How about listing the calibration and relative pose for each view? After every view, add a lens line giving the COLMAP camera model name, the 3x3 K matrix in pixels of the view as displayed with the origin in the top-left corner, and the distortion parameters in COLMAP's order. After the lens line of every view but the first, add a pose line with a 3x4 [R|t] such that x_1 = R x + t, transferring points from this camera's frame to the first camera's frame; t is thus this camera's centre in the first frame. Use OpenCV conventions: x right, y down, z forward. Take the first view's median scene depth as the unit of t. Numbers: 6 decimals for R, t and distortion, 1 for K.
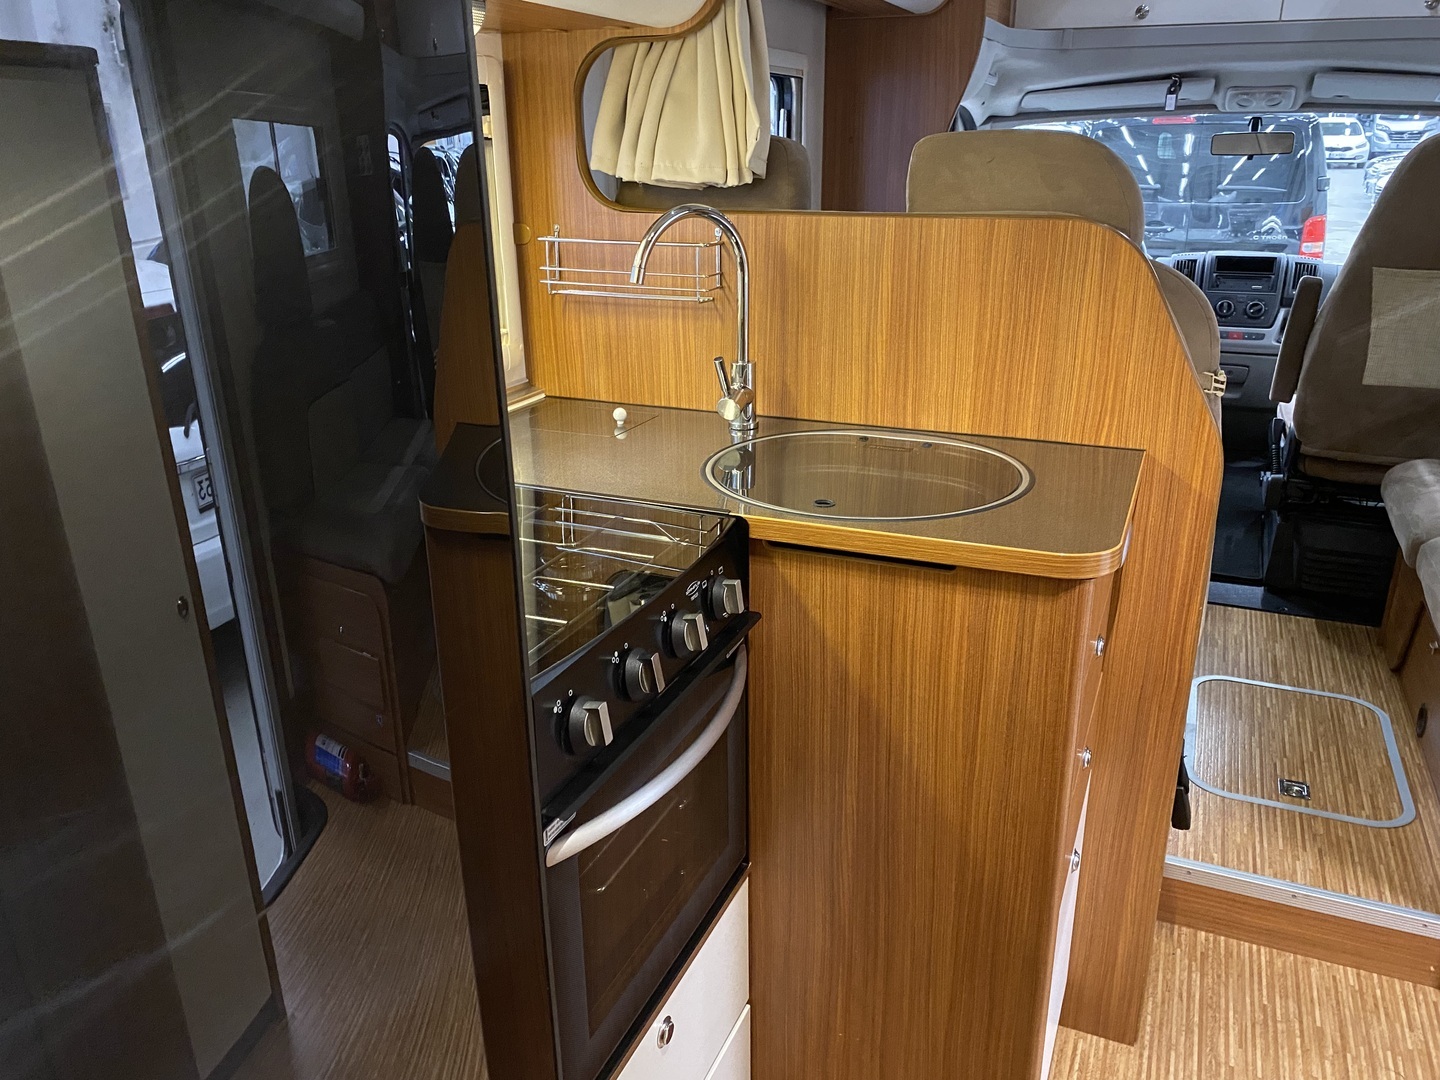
lens RADIAL K [[1091.0, 0, 731.4], [0, 1091.0, 534.6], [0, 0, 1]] dist [0.039710, -0.033140]
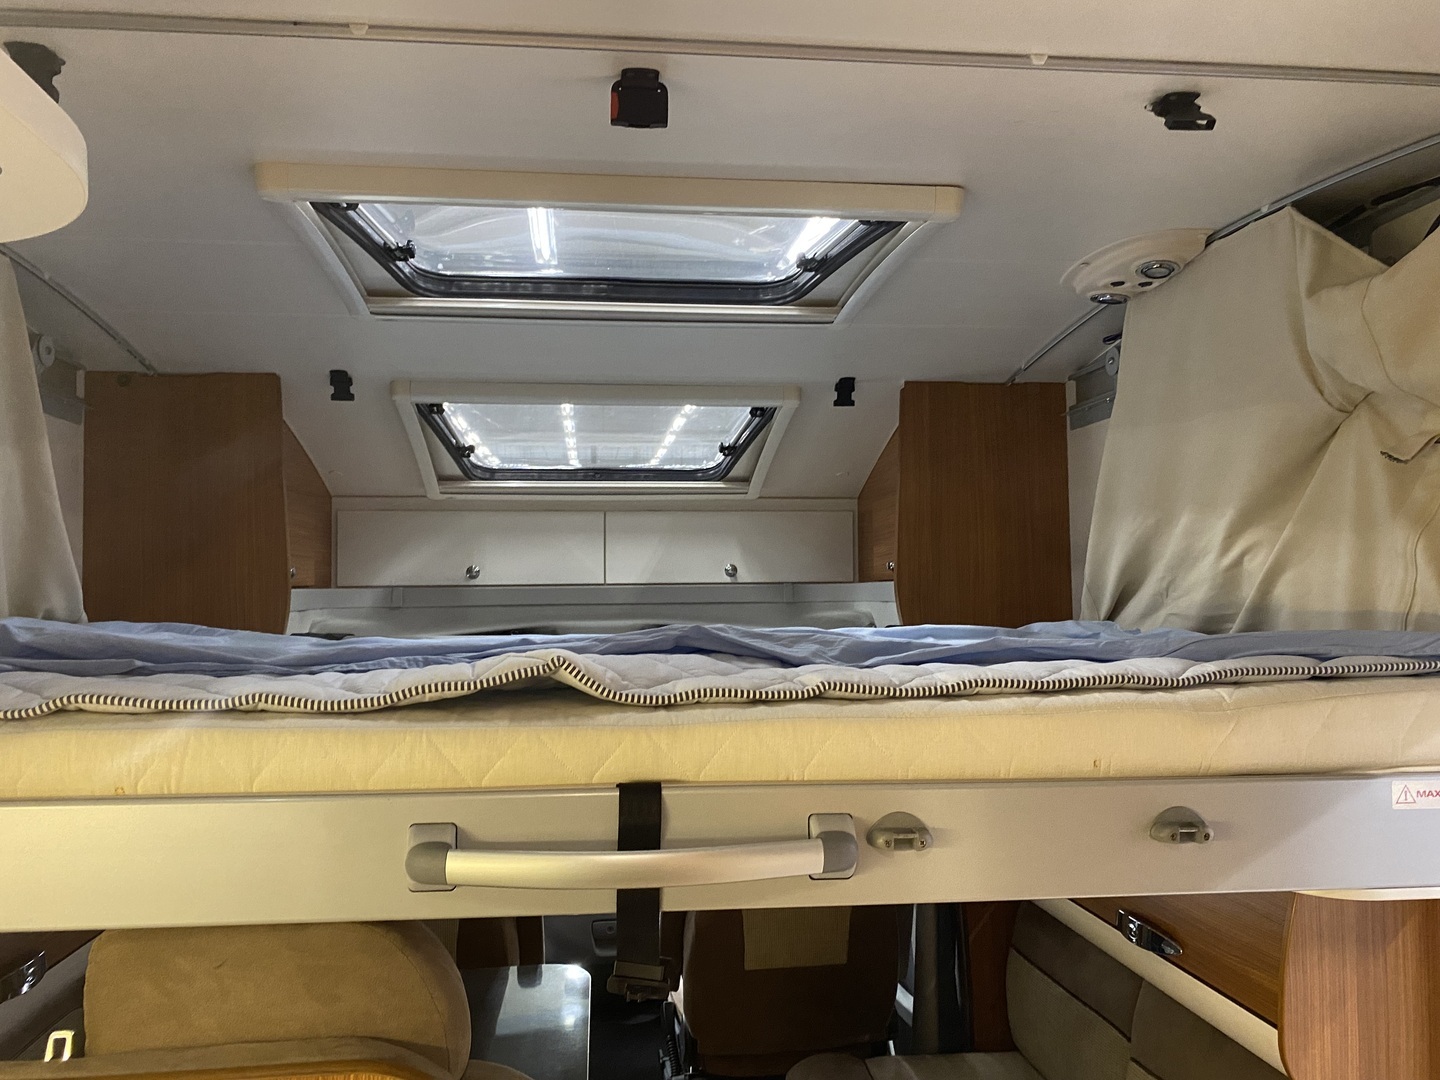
lens RADIAL K [[1091.0, 0, 726.1], [0, 1091.0, 524.7], [0, 0, 1]] dist [0.039710, -0.033140]
pose [[0.859503, 0.021335, 0.510685, 0.072633], [0.183626, 0.919538, -0.347465, -0.137866], [-0.477007, 0.392422, 0.786428, 0.122916]]
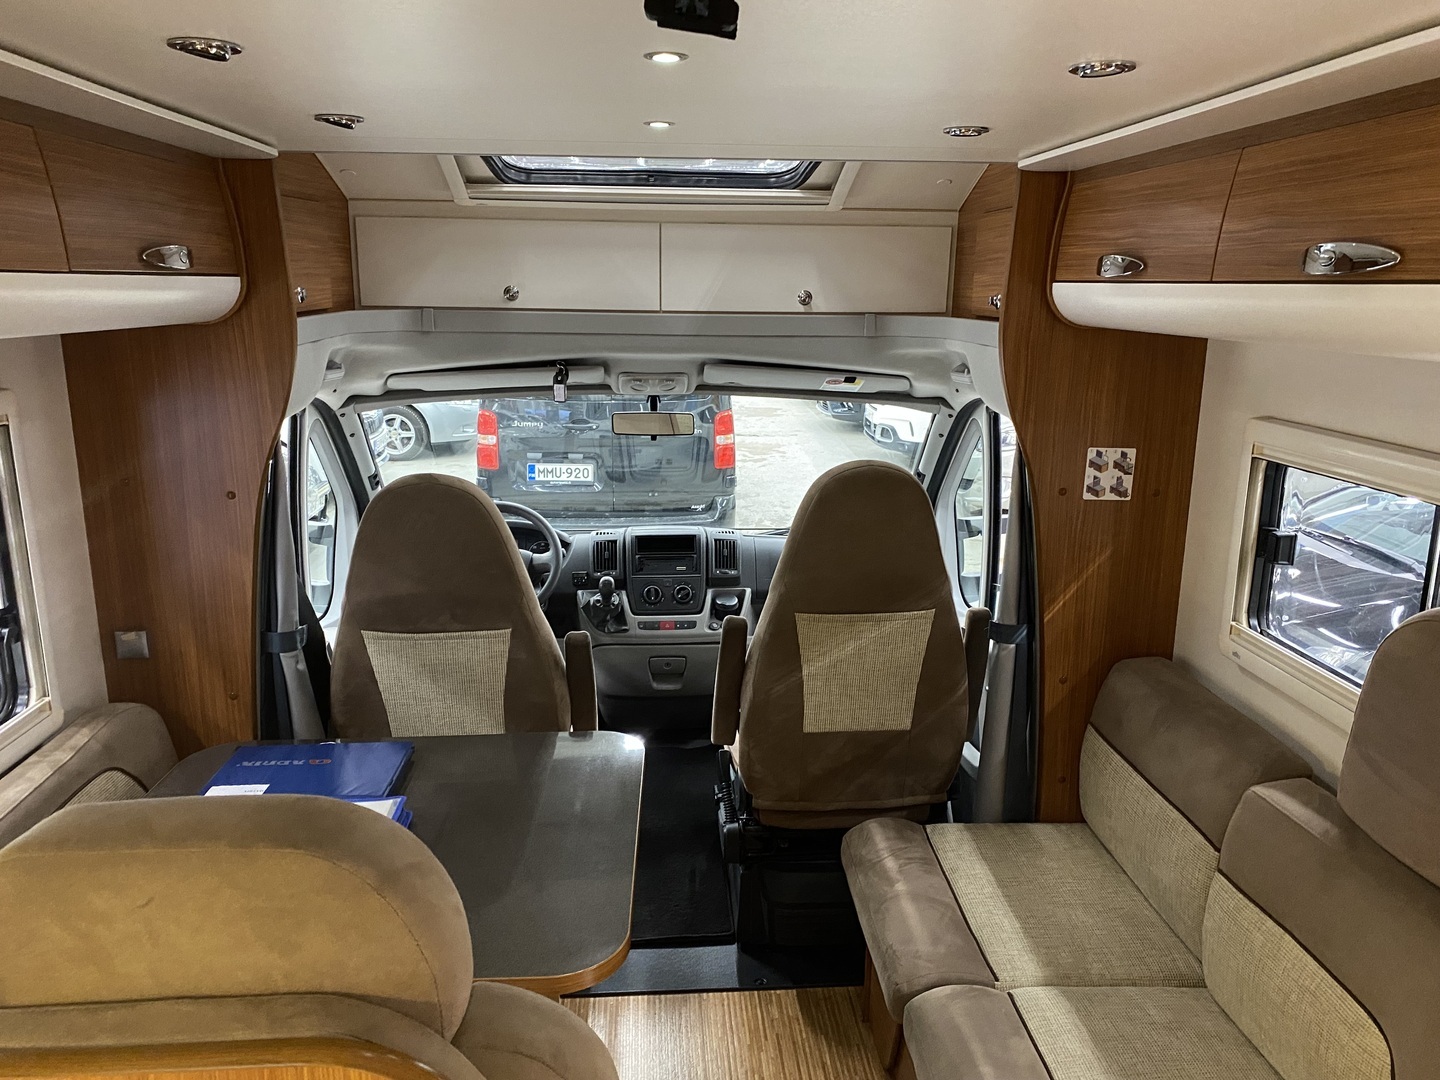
lens RADIAL K [[1091.0, 0, 727.5], [0, 1091.0, 550.3], [0, 0, 1]] dist [0.039710, -0.033140]
pose [[0.888117, -0.099373, 0.448747, 0.121135], [0.144558, 0.987192, -0.067487, -0.196038], [-0.436293, 0.124807, 0.891107, 0.197664]]
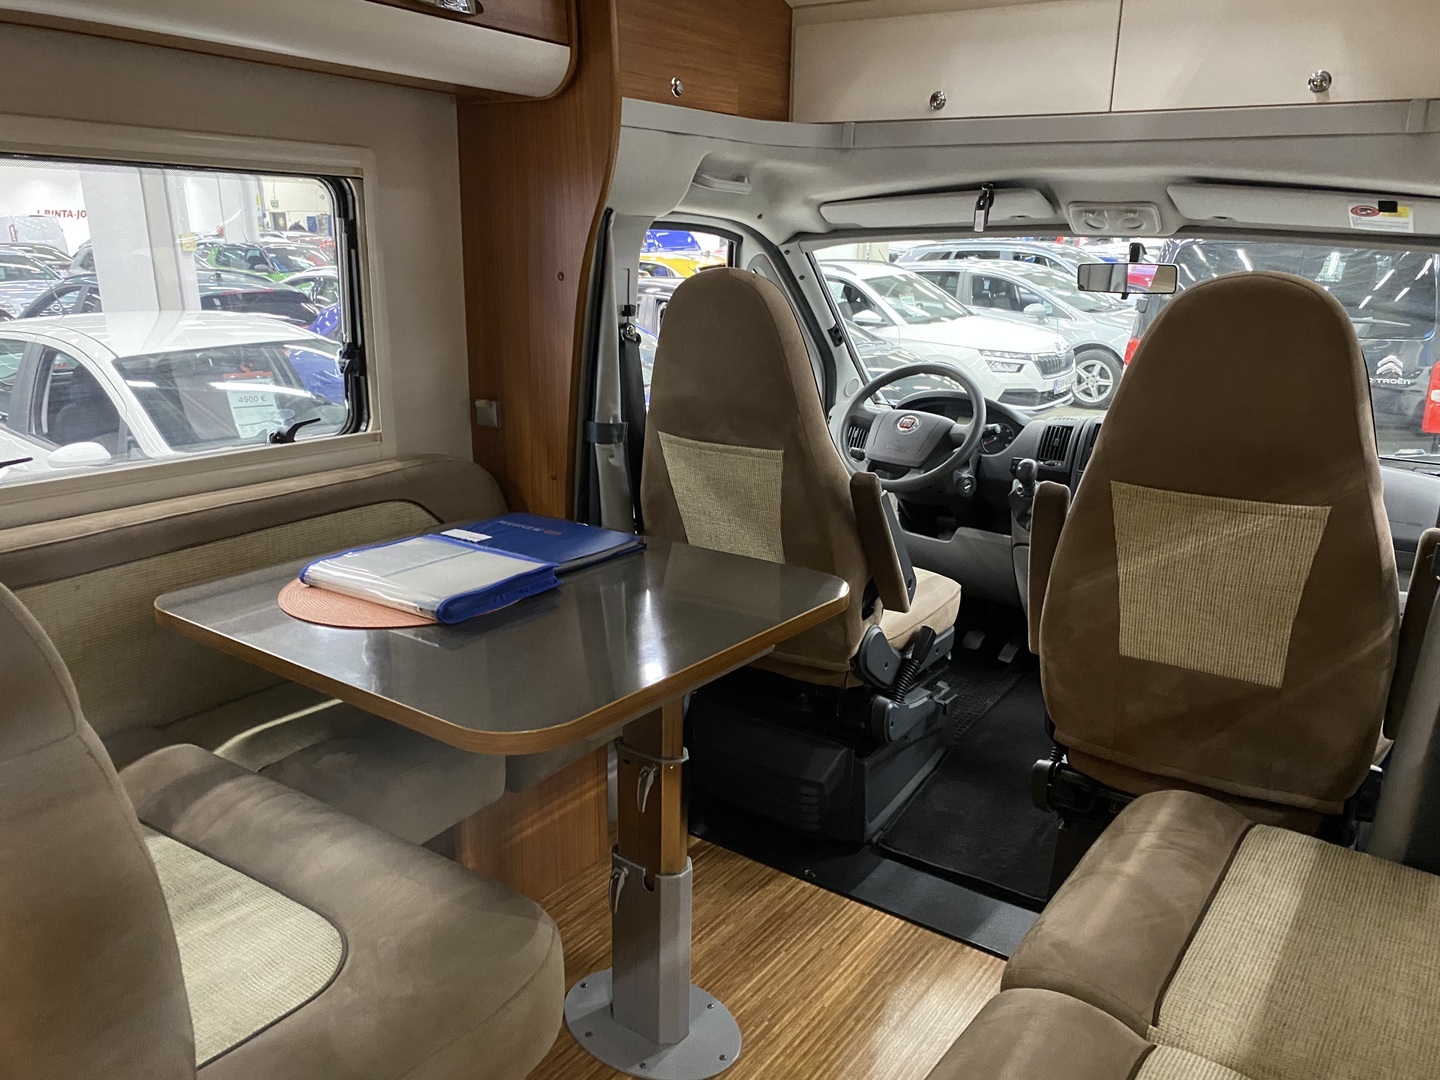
lens RADIAL K [[1091.0, 0, 728.5], [0, 1091.0, 554.8], [0, 0, 1]] dist [0.039710, -0.033140]
pose [[0.979553, 0.079995, -0.184600, 0.393238], [-0.091778, 0.994194, -0.056177, -0.116713], [0.179034, 0.071971, 0.981207, 0.273291]]
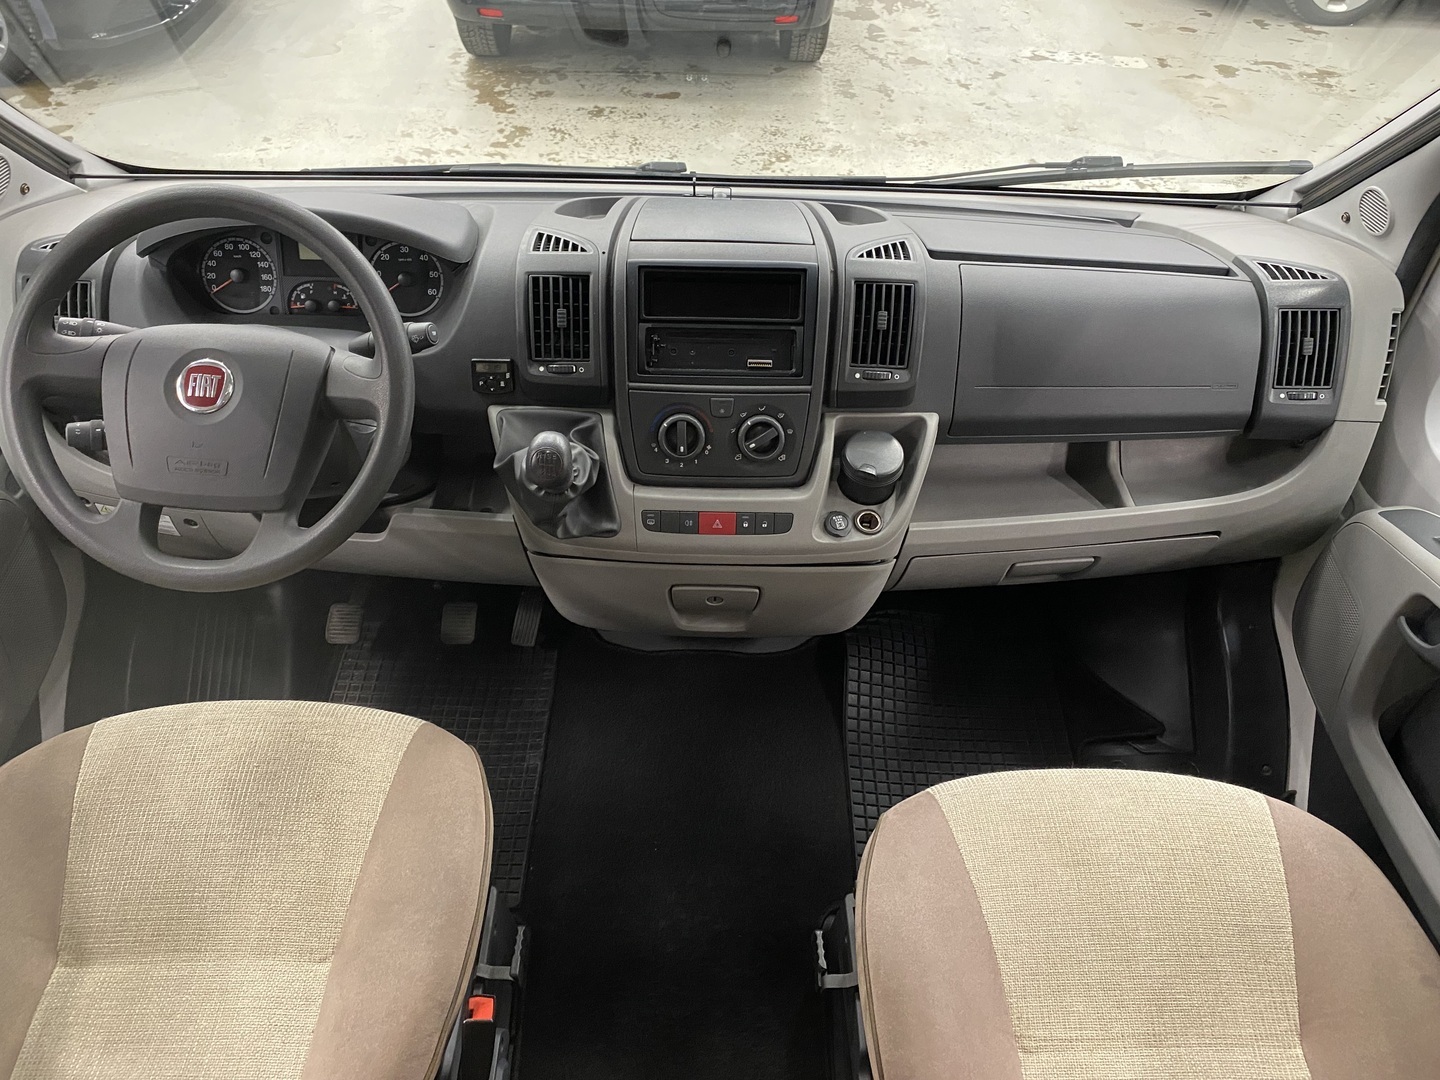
lens RADIAL K [[1091.0, 0, 705.5], [0, 1091.0, 545.4], [0, 0, 1]] dist [0.039710, -0.033140]
pose [[0.920162, -0.242676, 0.307264, 0.389916], [0.106513, 0.910311, 0.399987, -0.352047], [-0.376773, -0.335325, 0.863481, 0.787274]]
